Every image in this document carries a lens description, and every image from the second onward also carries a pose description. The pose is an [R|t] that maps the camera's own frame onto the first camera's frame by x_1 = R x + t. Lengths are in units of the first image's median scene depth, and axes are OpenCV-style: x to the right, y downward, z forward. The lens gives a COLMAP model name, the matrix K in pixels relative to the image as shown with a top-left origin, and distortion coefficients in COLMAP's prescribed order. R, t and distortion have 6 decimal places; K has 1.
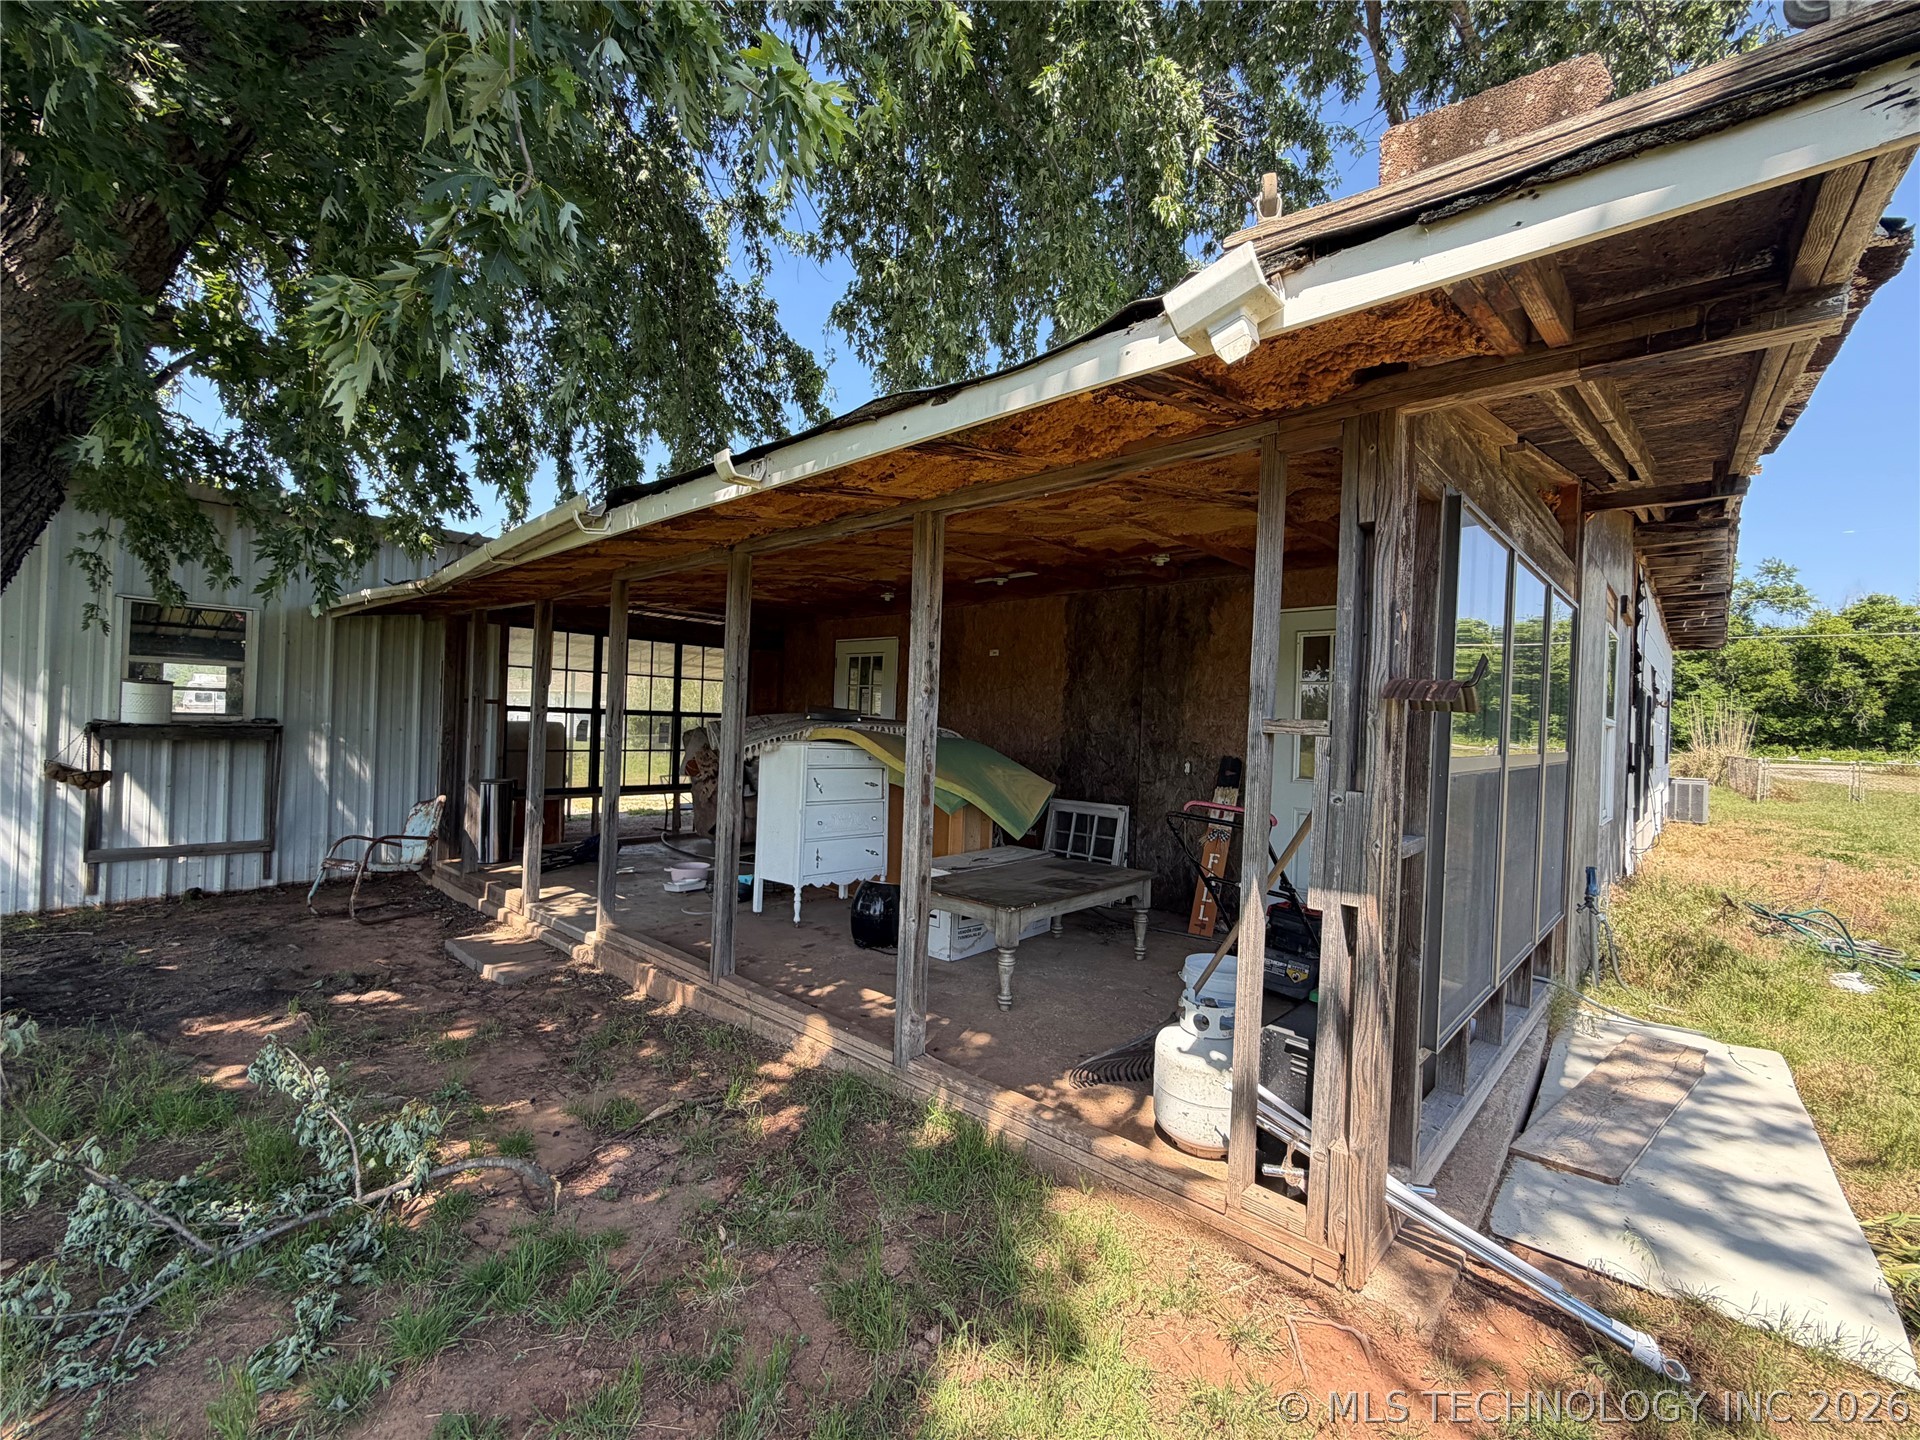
lens RADIAL K [[774.6, 0, 960.4], [0, 774.6, 724.4], [0, 0, 1]] dist [-0.000273, 0.000000]
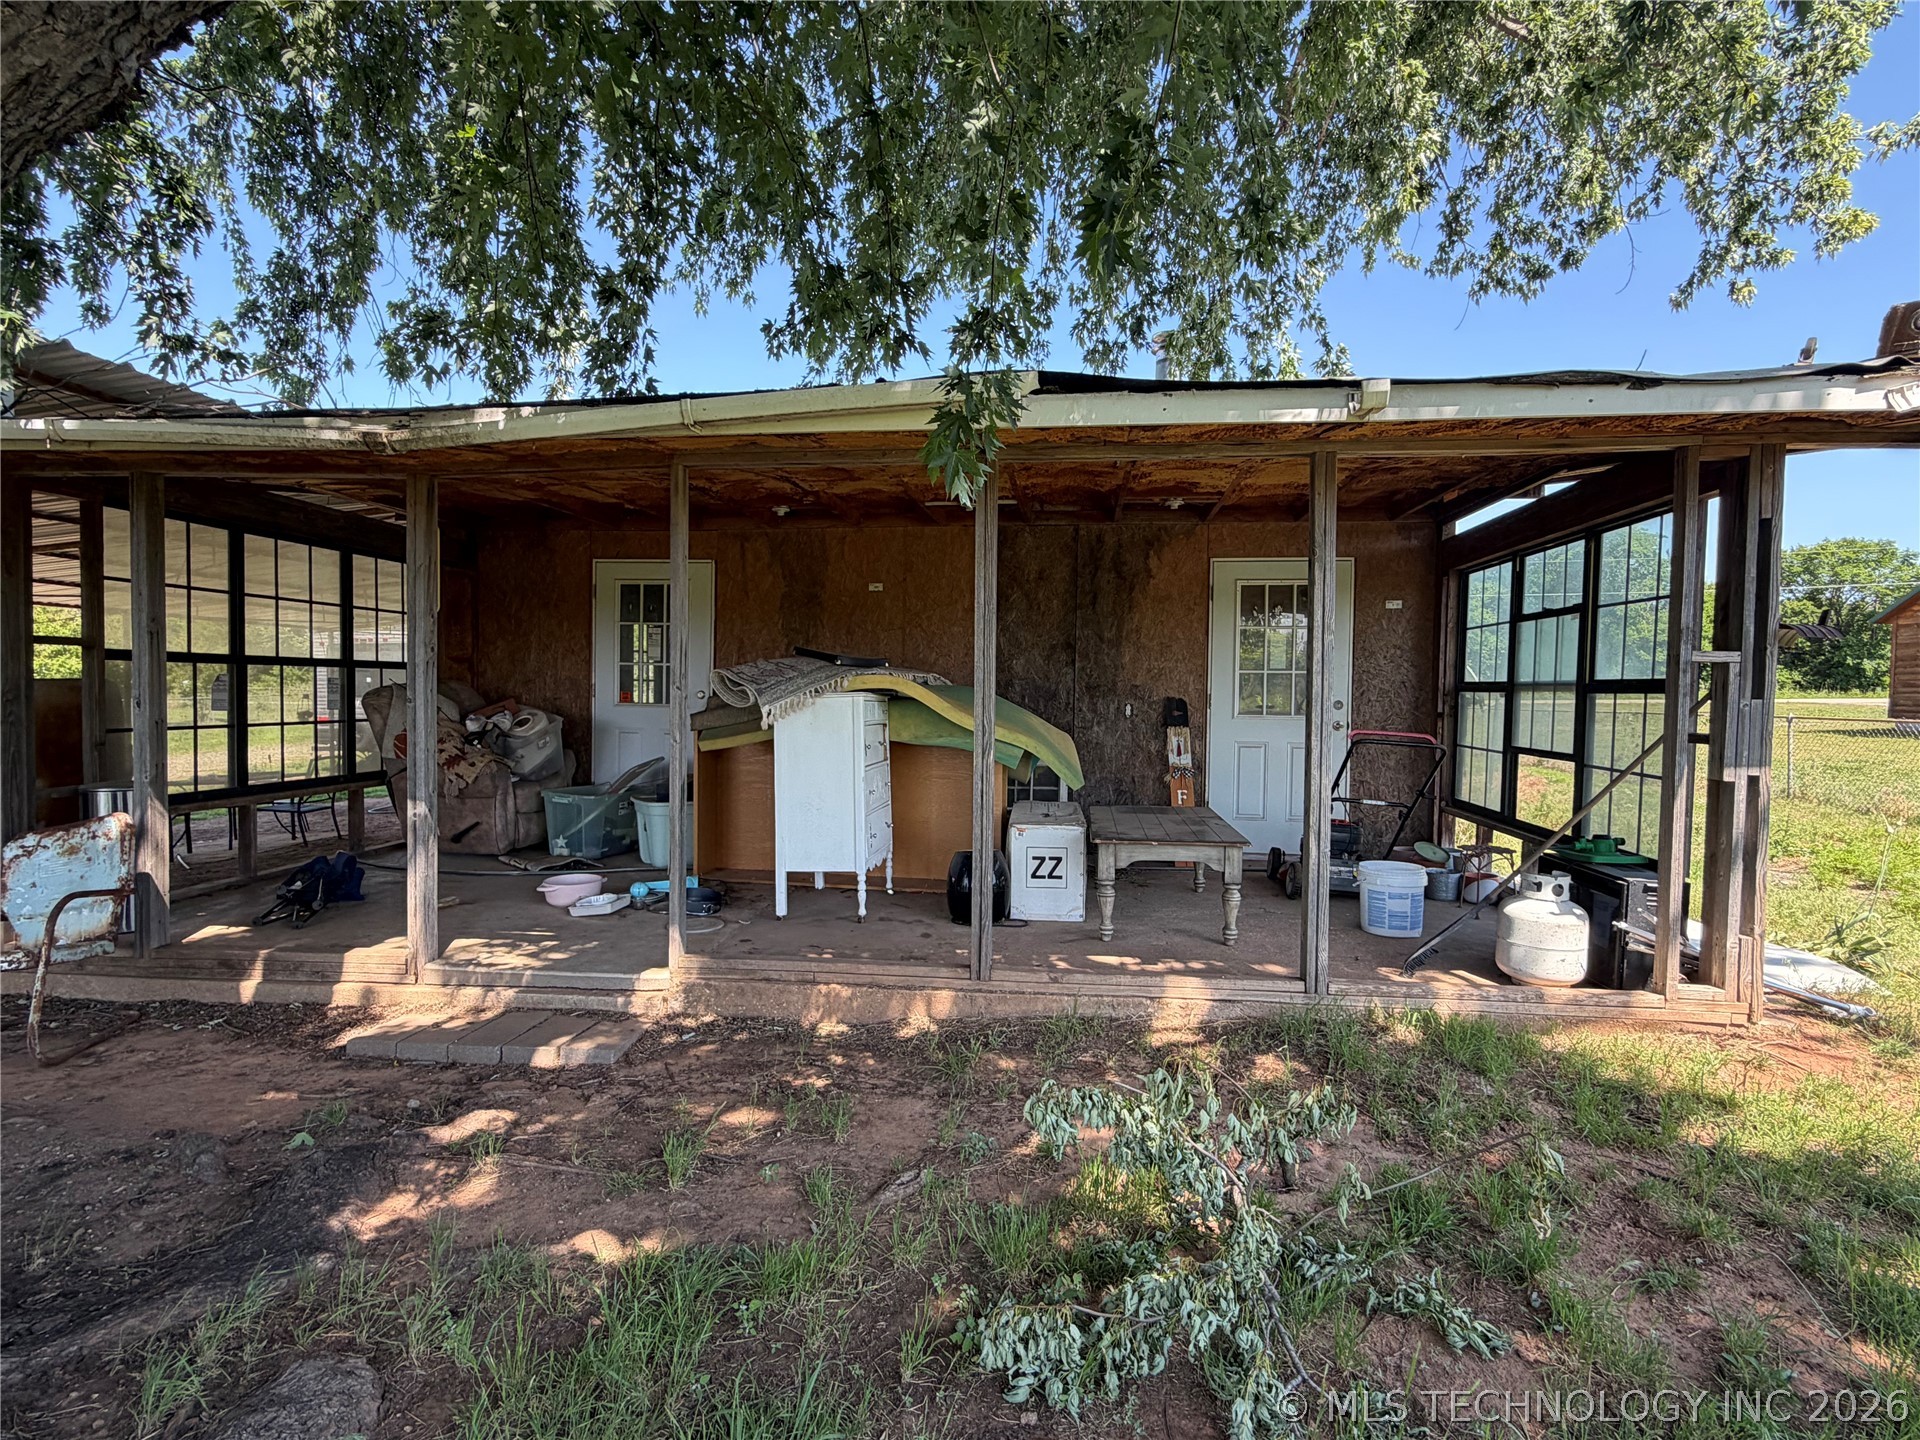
lens RADIAL K [[932.1, 0, 959.6], [0, 932.1, 720.0], [0, 0, 1]] dist [-0.001366, 0.000357]
pose [[0.821125, -0.043236, 0.569108, -0.968573], [0.017054, 0.998540, 0.051255, 0.004427], [-0.570493, -0.032381, 0.820664, 0.218158]]
